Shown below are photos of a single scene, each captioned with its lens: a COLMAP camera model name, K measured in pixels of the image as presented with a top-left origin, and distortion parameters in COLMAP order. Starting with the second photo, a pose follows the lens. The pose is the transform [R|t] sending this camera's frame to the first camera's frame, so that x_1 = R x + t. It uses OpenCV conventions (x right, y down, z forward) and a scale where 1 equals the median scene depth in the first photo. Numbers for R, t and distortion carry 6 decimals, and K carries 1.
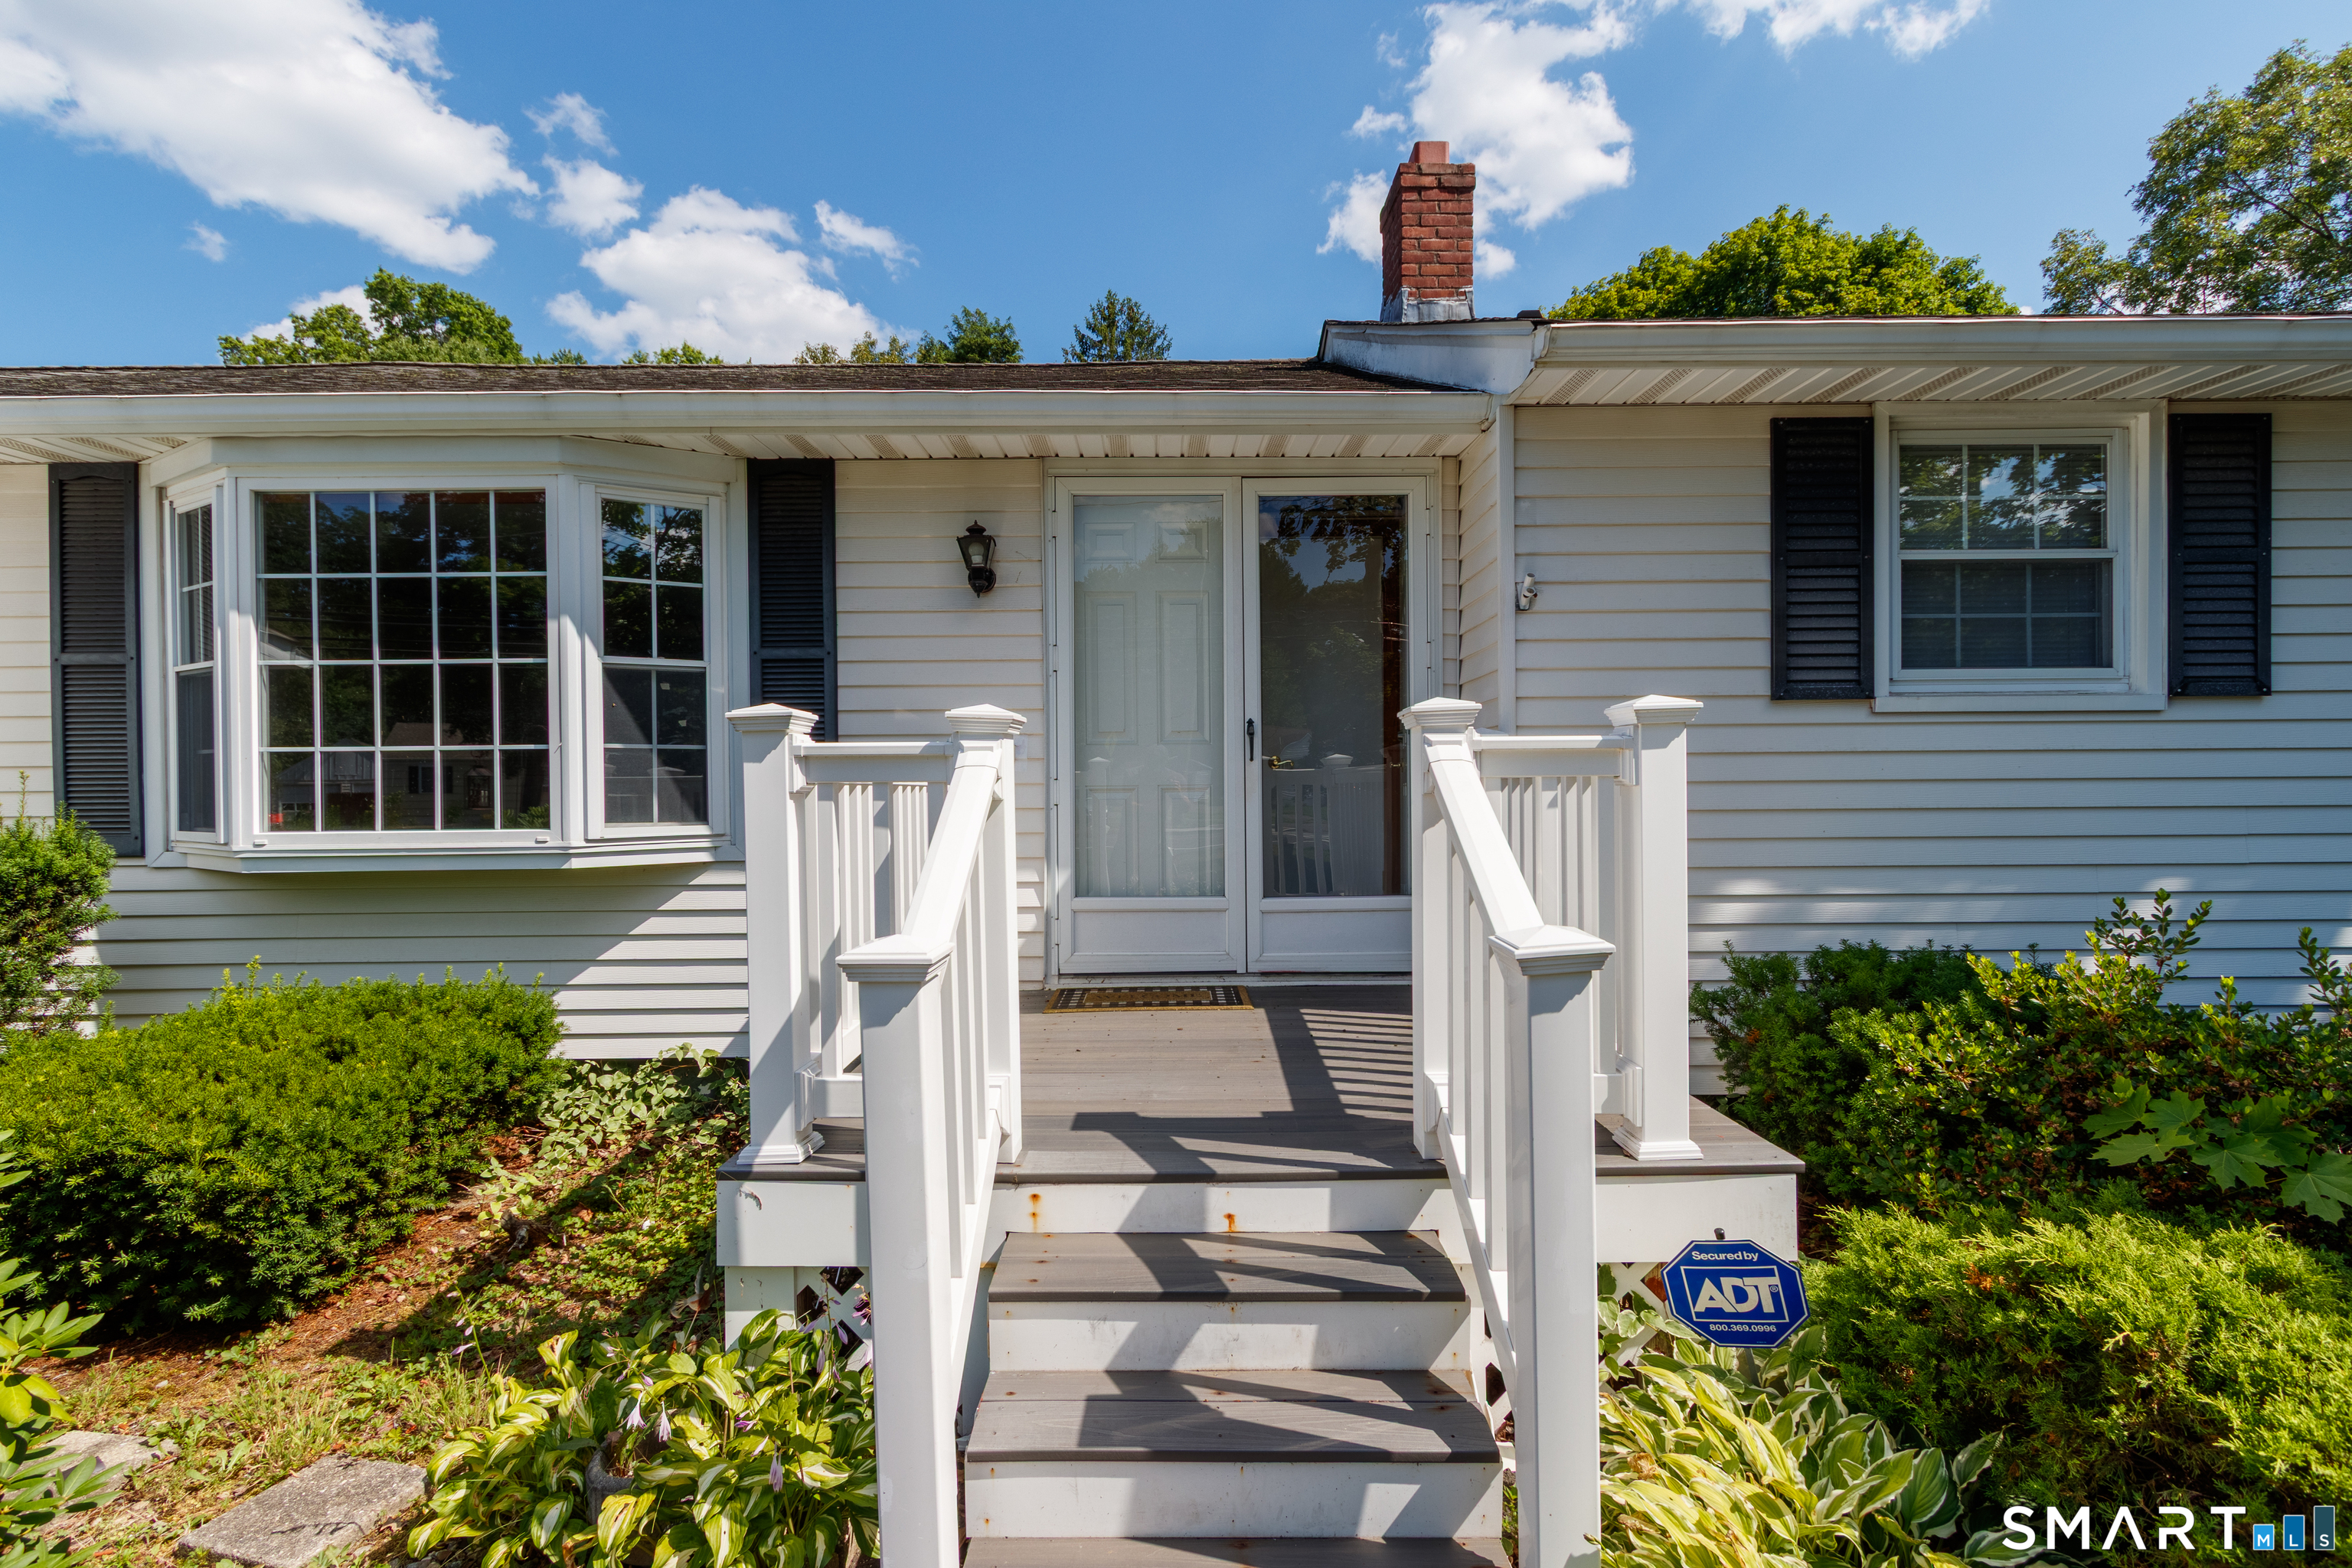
lens RADIAL K [[1108.3, 0, 1168.3], [0, 1108.3, 800.8], [0, 0, 1]] dist [0.003665, -0.000404]
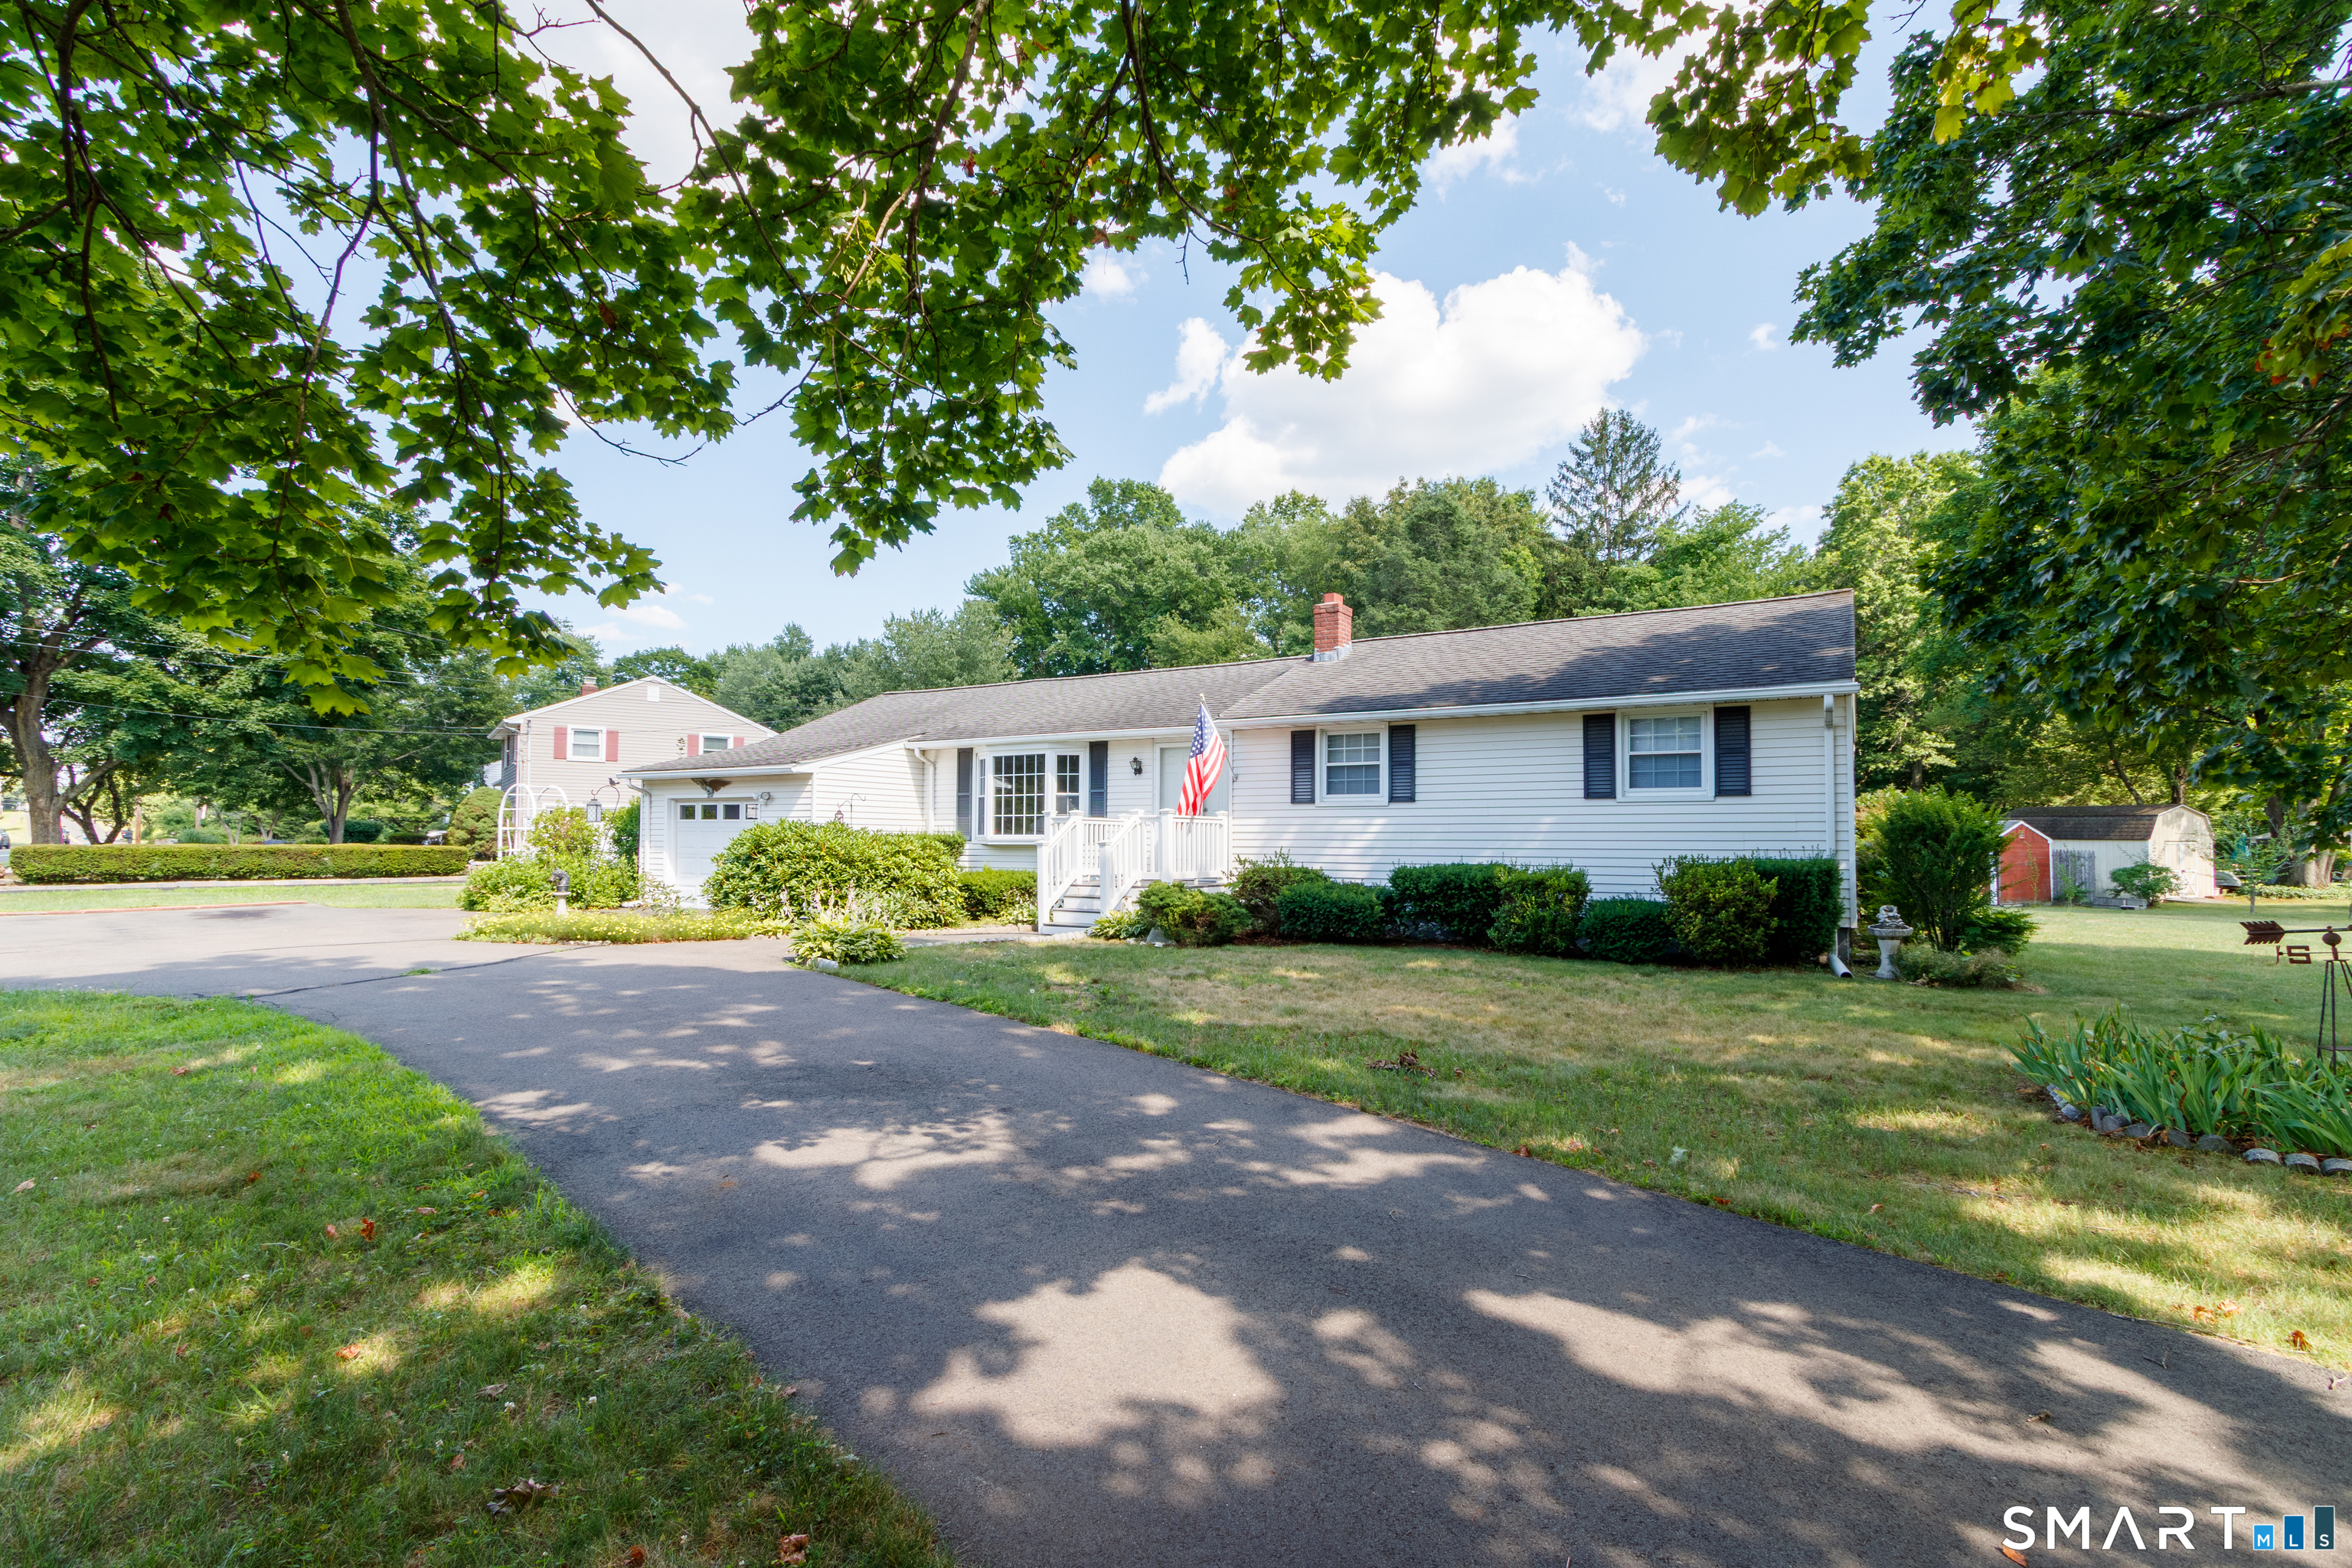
lens RADIAL K [[1111.9, 0, 1168.0], [0, 1111.9, 793.3], [0, 0, 1]] dist [0.000166, -0.000683]
pose [[0.845723, -0.009970, -0.533529, 1.379229], [-0.018715, 0.998656, -0.048327, 0.041924], [0.533294, 0.050856, 0.844400, -1.527781]]
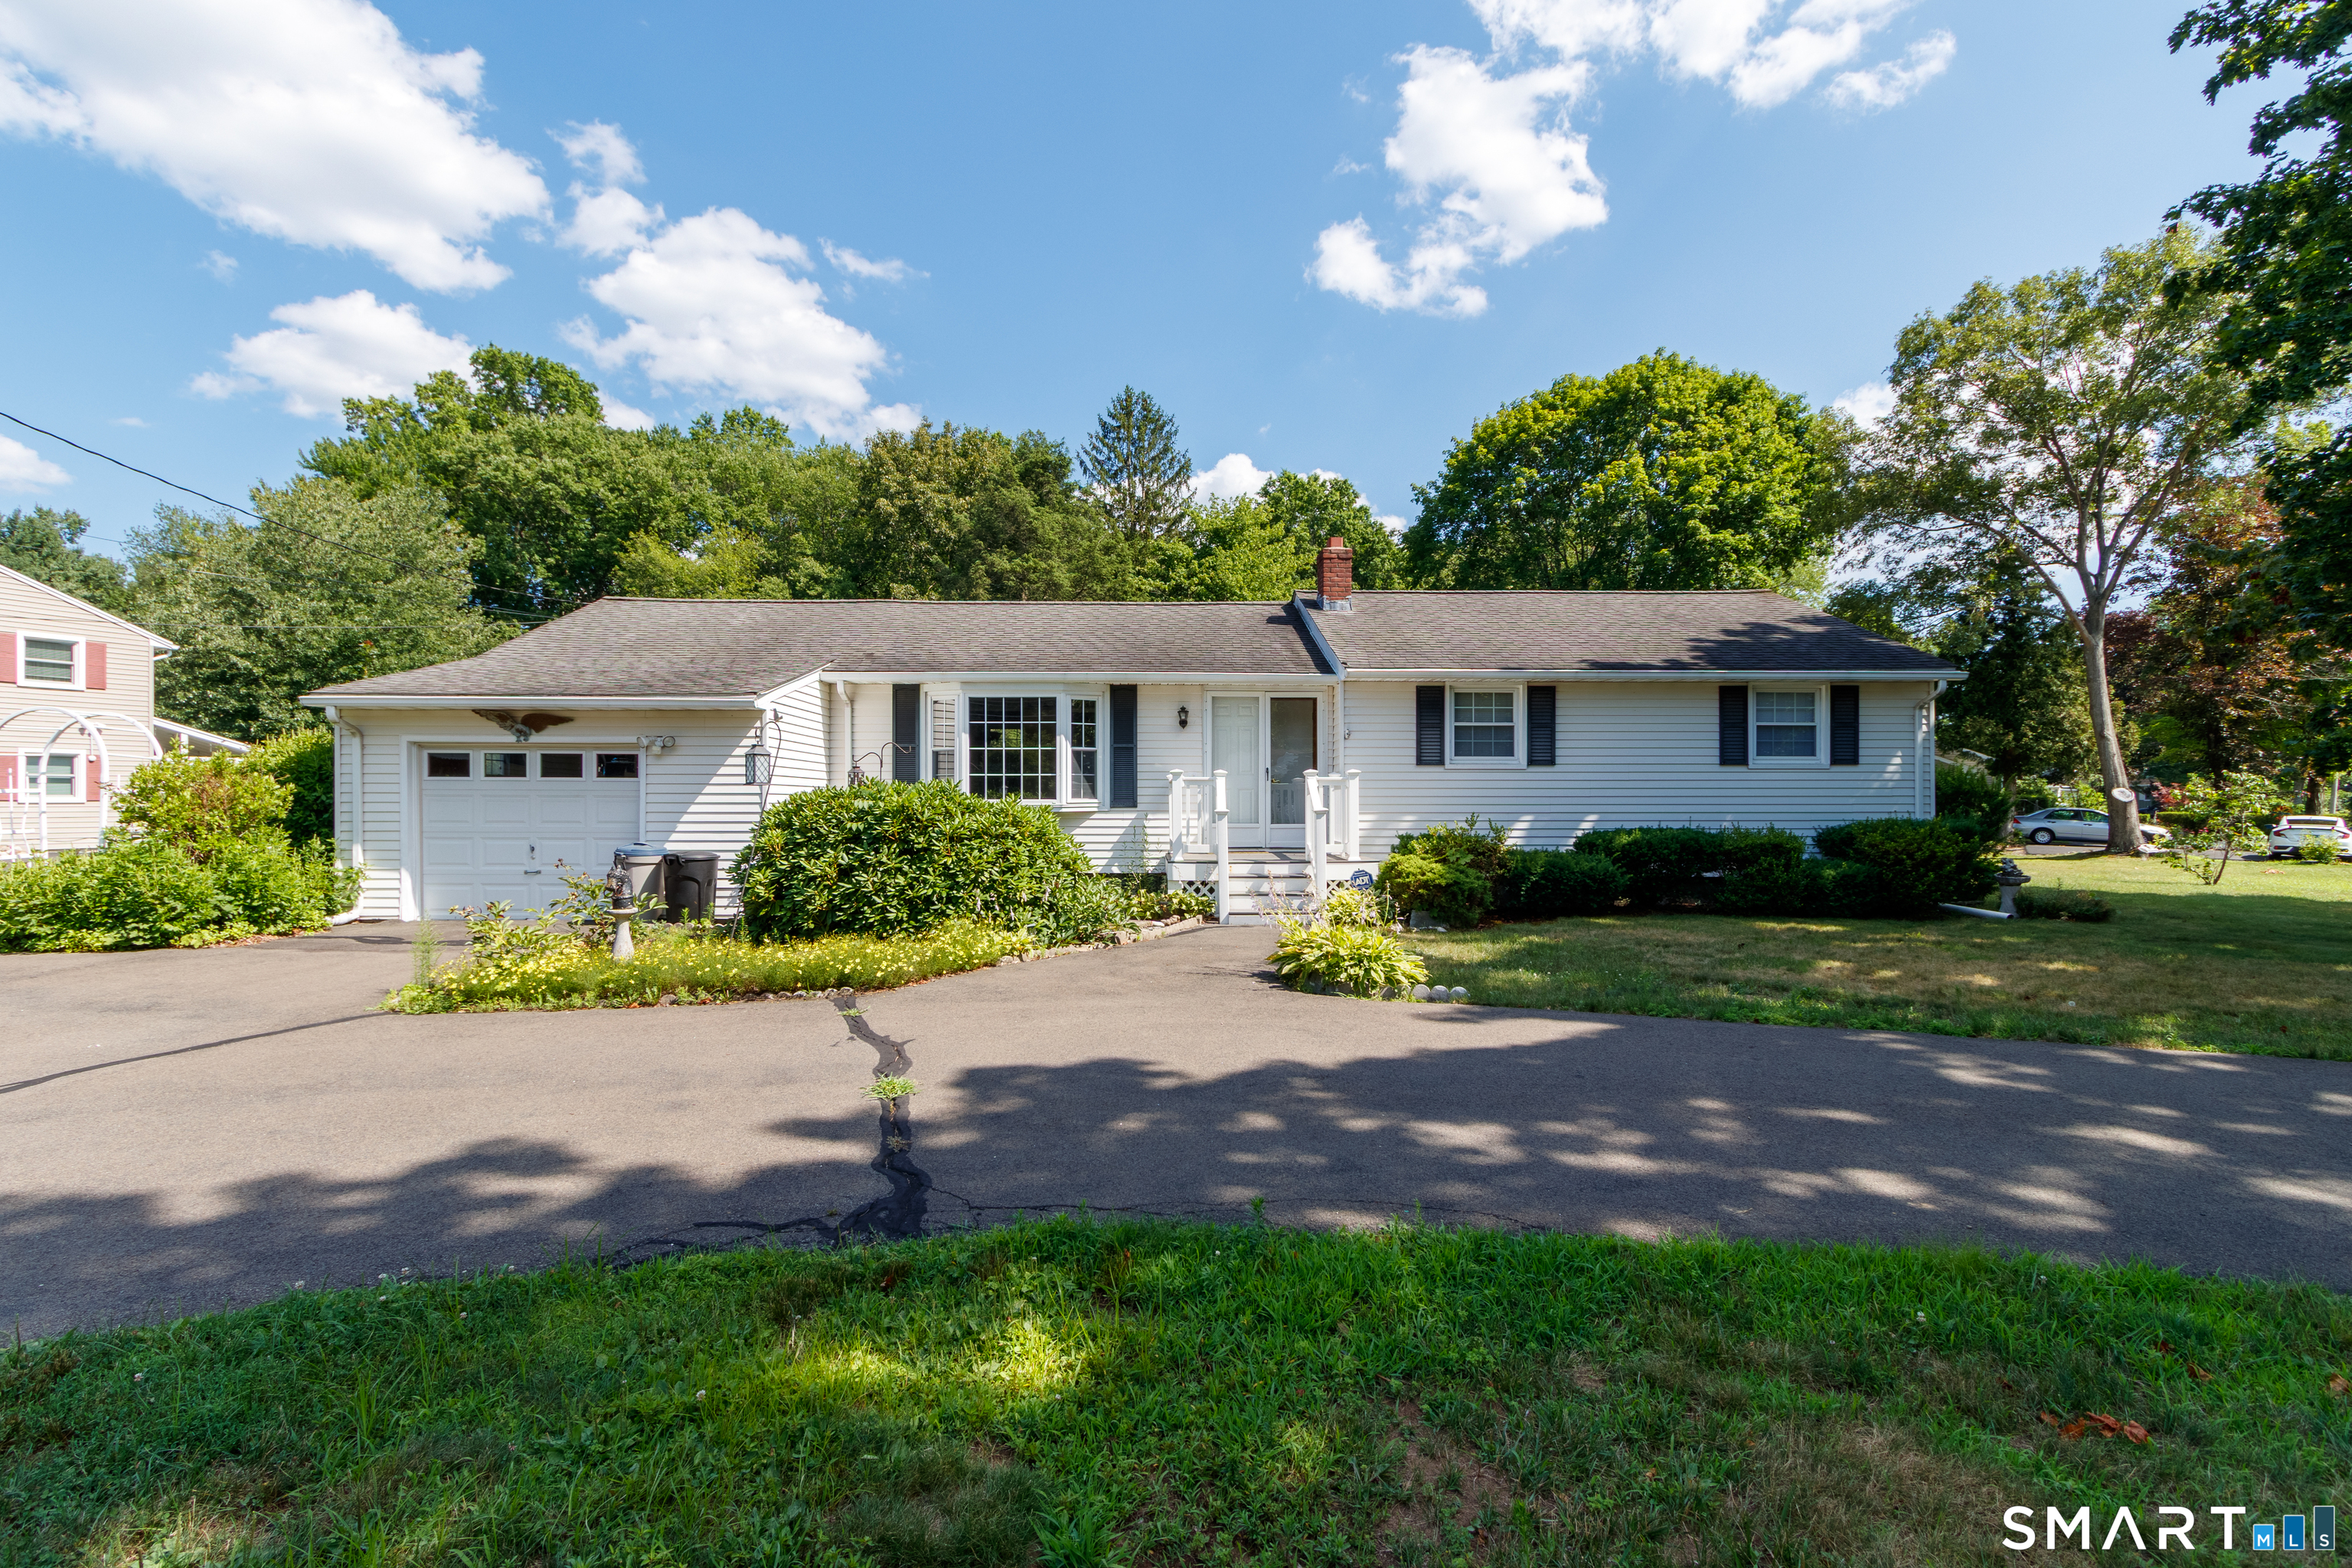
lens RADIAL K [[1108.3, 0, 1168.3], [0, 1108.3, 800.8], [0, 0, 1]] dist [0.003665, -0.000404]
pose [[0.999825, 0.008622, 0.016630, -0.186800], [-0.008424, 0.999893, -0.011954, 0.044374], [-0.016731, 0.011812, 0.999790, -1.549506]]
